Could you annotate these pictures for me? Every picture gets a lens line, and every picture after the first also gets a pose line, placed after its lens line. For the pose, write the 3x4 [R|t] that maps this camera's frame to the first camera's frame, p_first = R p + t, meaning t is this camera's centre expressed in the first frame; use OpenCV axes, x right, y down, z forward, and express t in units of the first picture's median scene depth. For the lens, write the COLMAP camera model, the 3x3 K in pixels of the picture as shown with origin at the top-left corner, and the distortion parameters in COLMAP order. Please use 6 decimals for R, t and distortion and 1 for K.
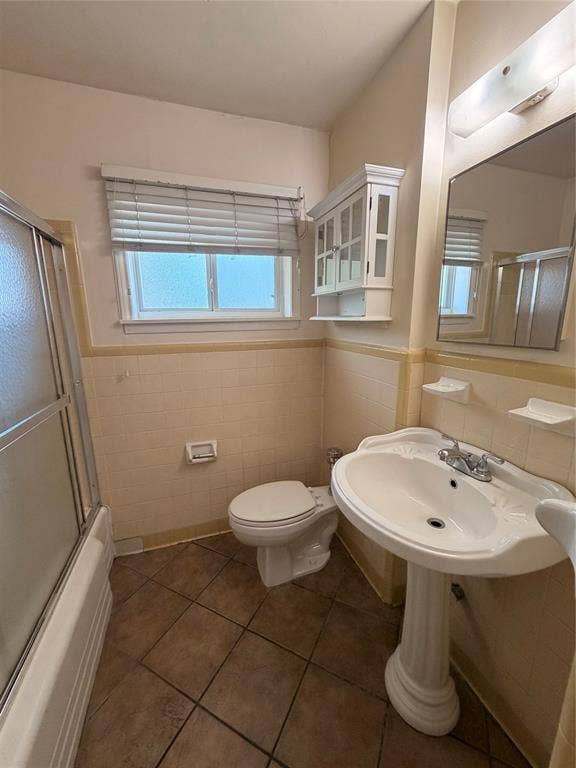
lens RADIAL K [[305.2, 0, 287.7], [0, 305.2, 381.7], [0, 0, 1]] dist [-0.001050, 0.000127]
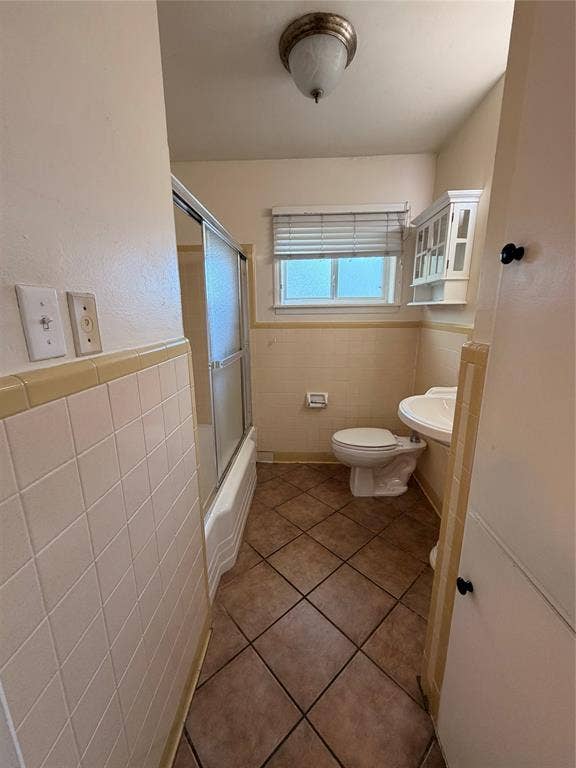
lens RADIAL K [[305.2, 0, 287.7], [0, 305.2, 381.7], [0, 0, 1]] dist [-0.001050, 0.000127]
pose [[0.929554, 0.086543, -0.358386, 0.103731], [-0.077484, 0.996207, 0.039591, 0.116270], [0.360453, -0.009033, 0.932734, -0.417169]]
